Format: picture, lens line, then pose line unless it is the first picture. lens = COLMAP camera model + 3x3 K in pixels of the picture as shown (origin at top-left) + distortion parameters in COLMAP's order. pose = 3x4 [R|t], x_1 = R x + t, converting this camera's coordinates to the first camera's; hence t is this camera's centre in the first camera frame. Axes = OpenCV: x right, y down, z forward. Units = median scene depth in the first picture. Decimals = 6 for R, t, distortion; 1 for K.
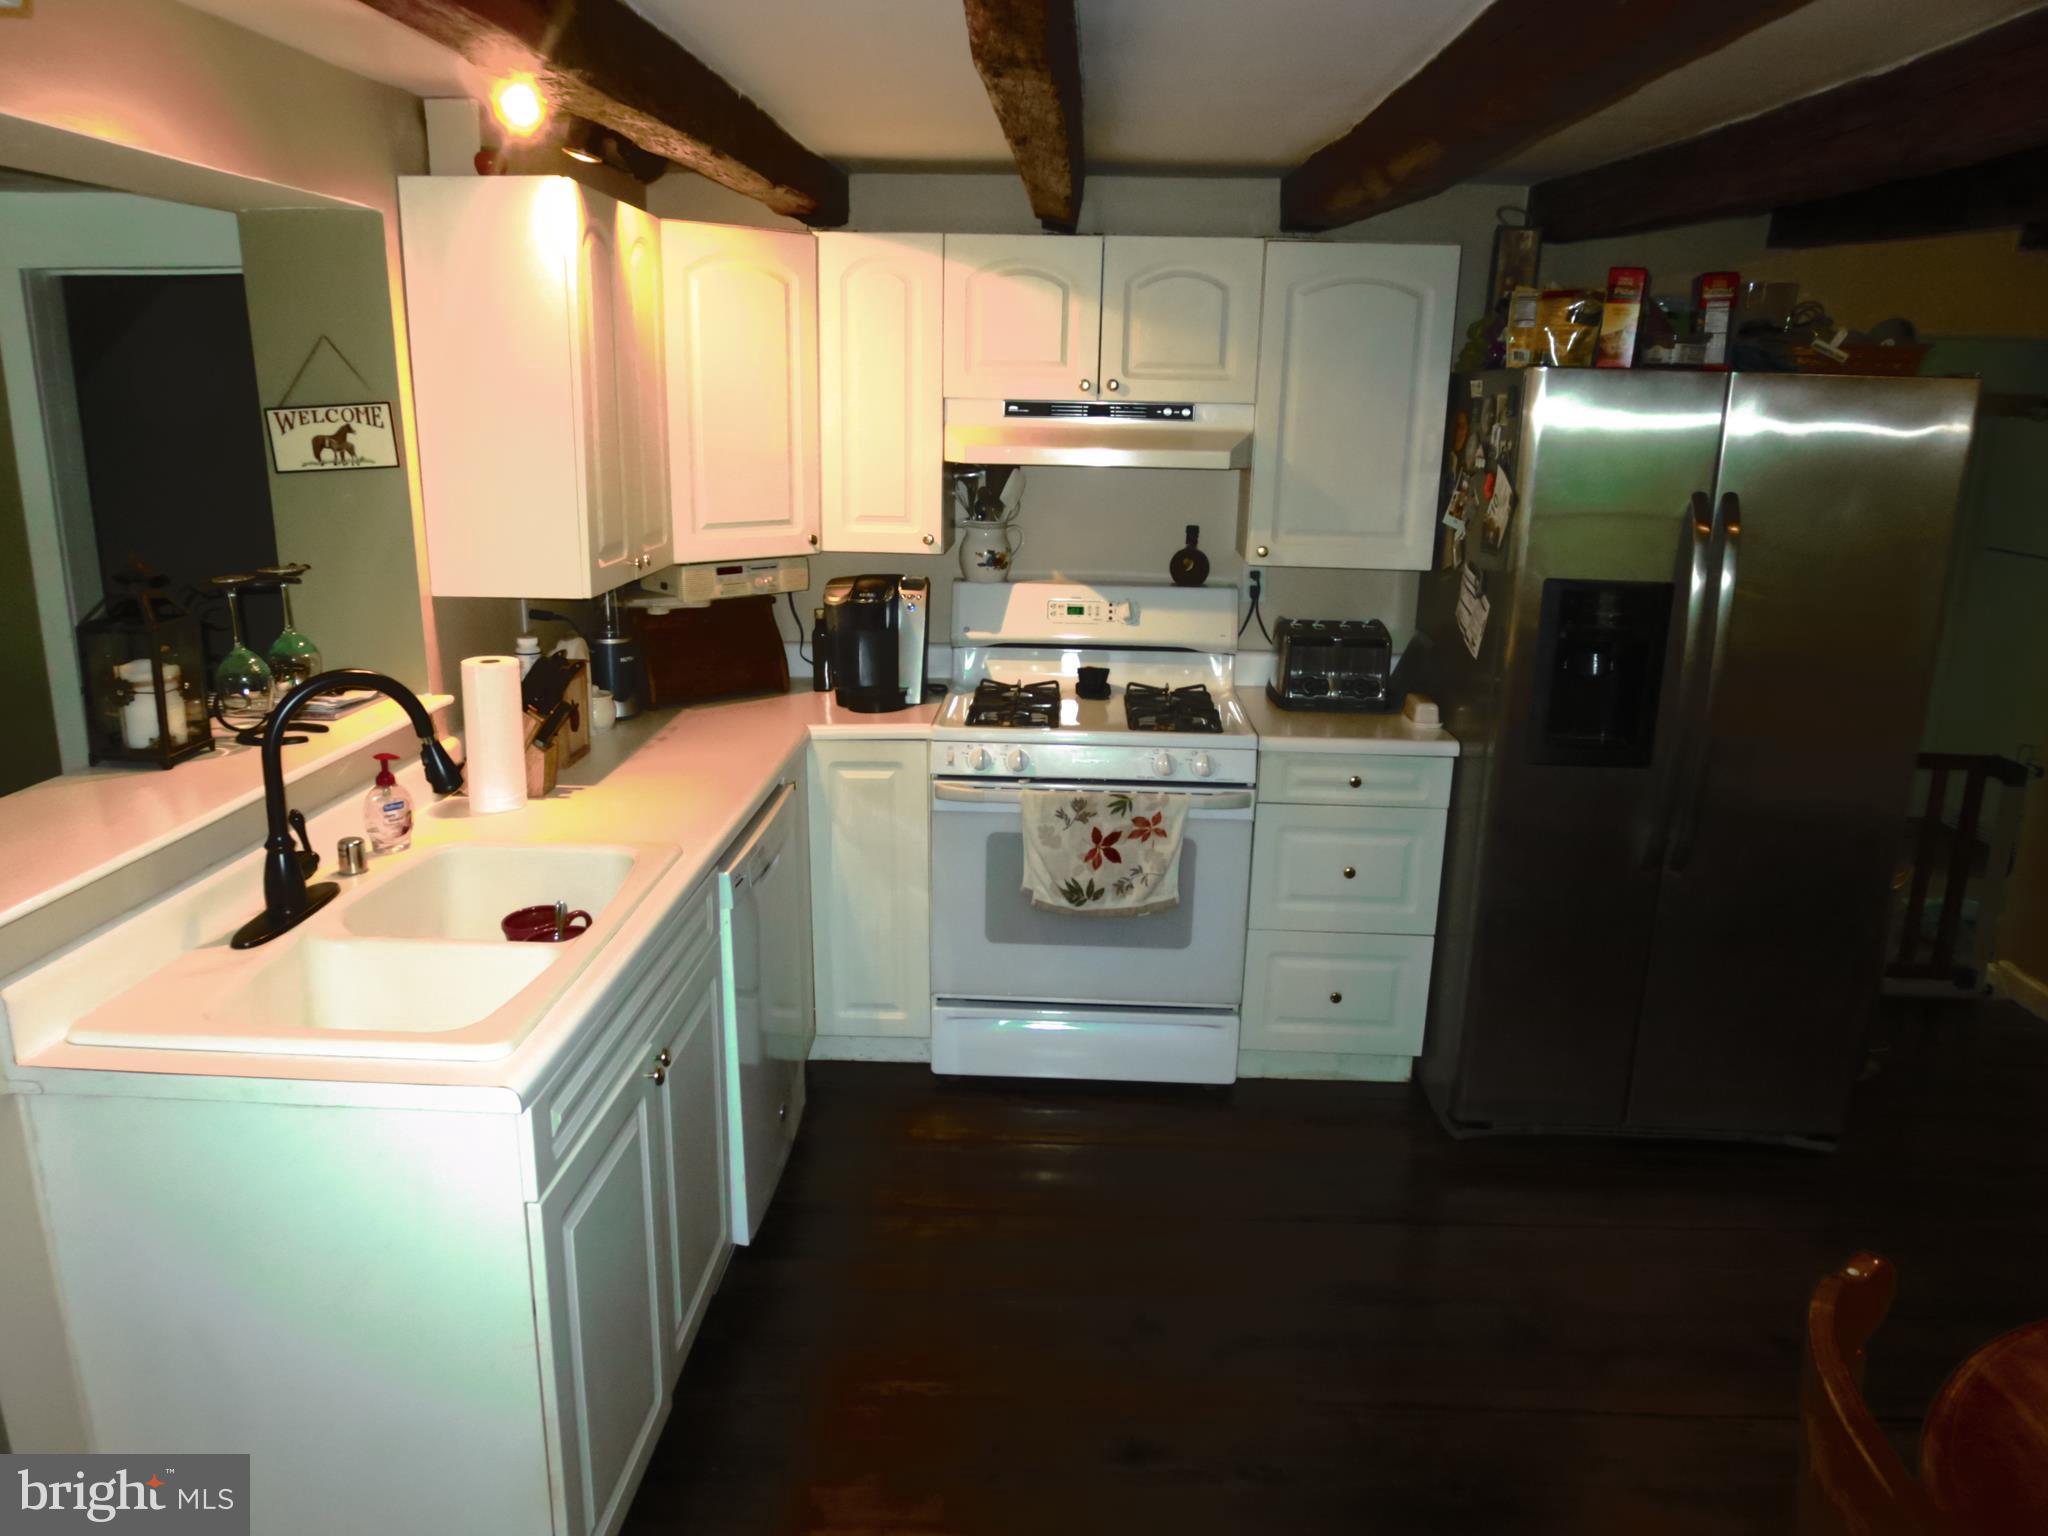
lens RADIAL K [[1458.9, 0, 1020.6], [0, 1458.9, 772.2], [0, 0, 1]] dist [-0.025121, 0.010528]
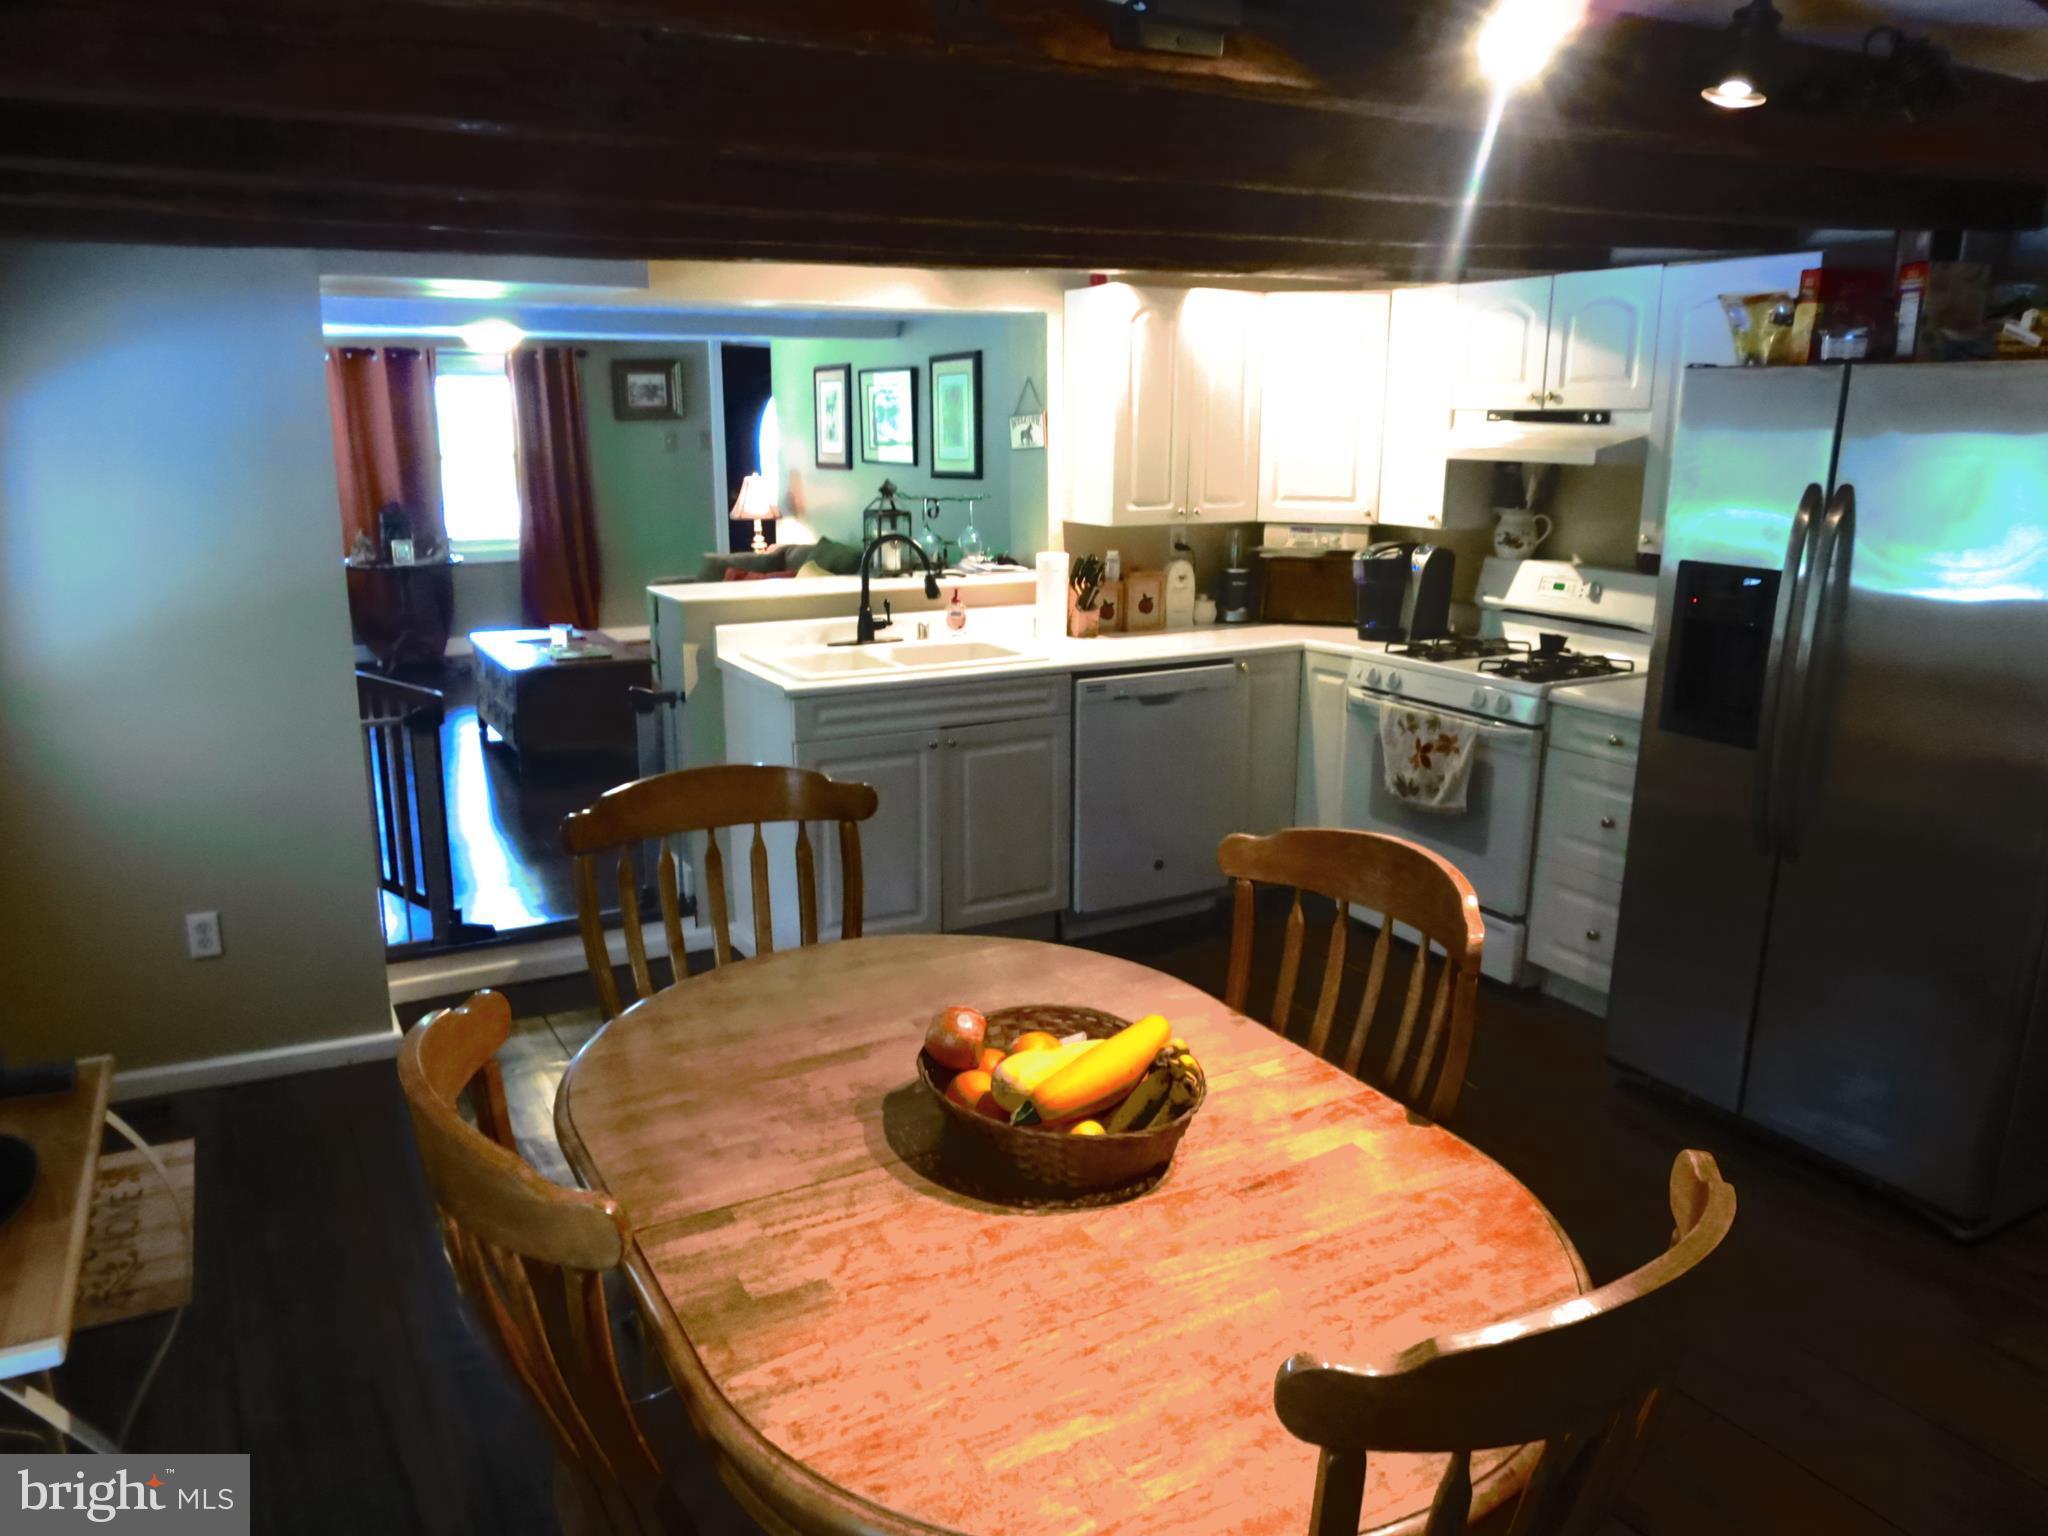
lens RADIAL K [[1458.9, 0, 1020.6], [0, 1458.9, 772.2], [0, 0, 1]] dist [-0.025121, 0.010528]
pose [[0.518292, 0.189090, -0.834038, 0.924726], [-0.212125, 0.973198, 0.088819, 0.027179], [0.828478, 0.130886, 0.544511, 0.011395]]
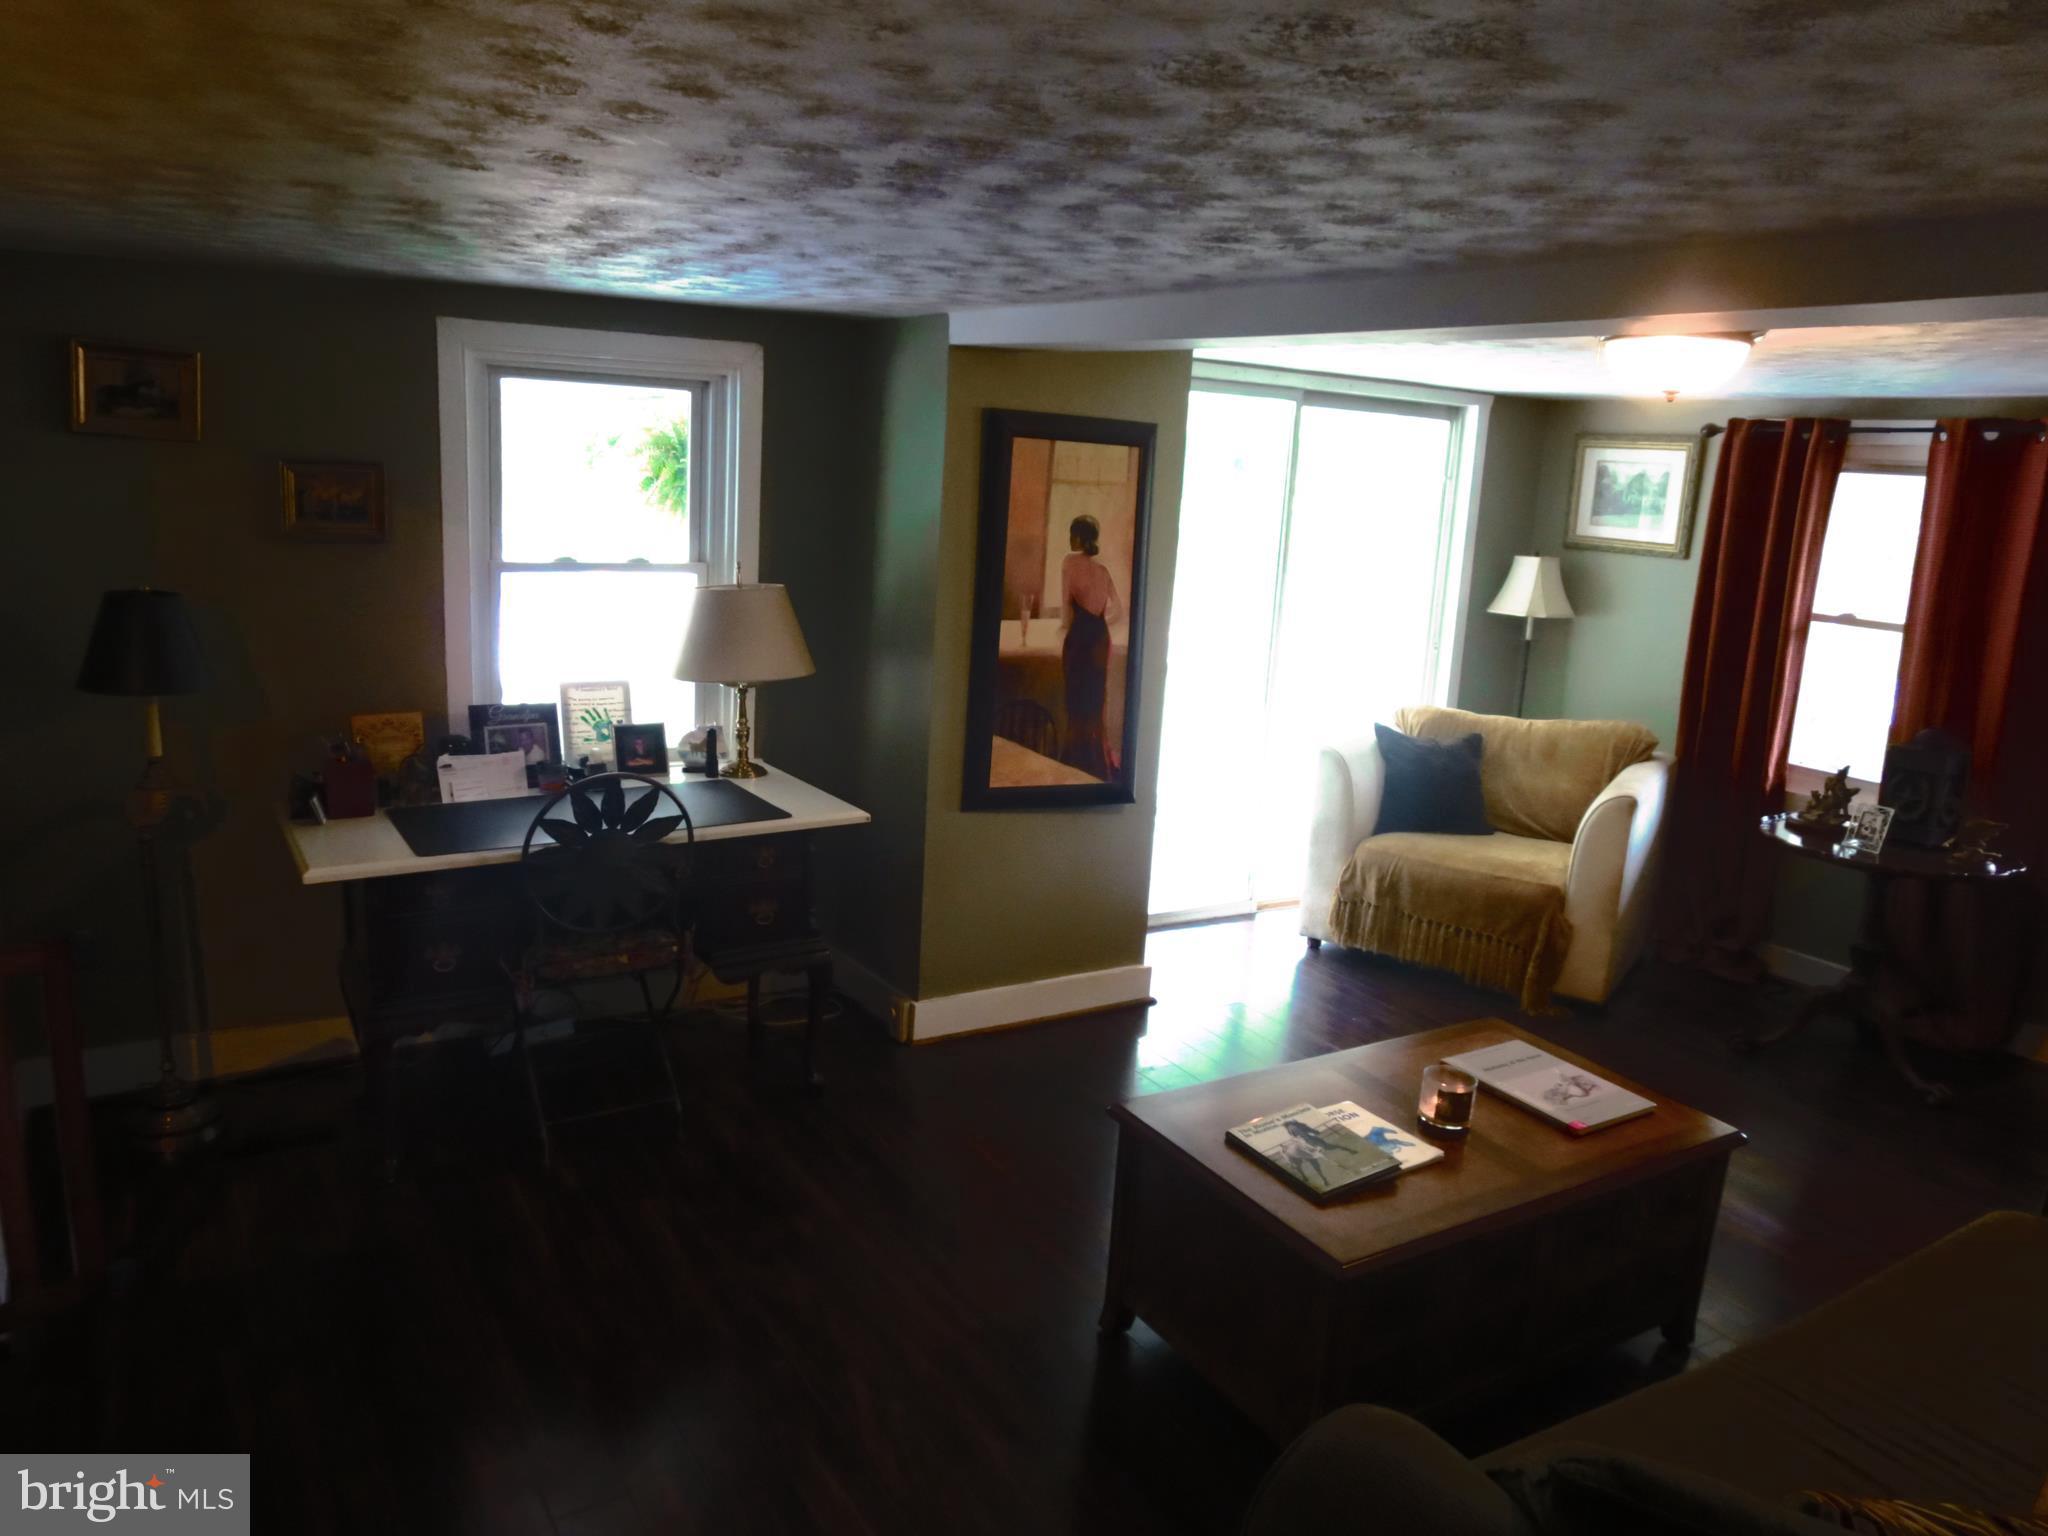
lens RADIAL K [[1474.7, 0, 1016.6], [0, 1474.7, 758.7], [0, 0, 1]] dist [0.005080, 0.004616]
pose [[-0.830749, 0.049126, -0.554475, -0.432940], [-0.211426, 0.893604, 0.395944, -0.275964], [0.514932, 0.446160, -0.731974, 0.923433]]
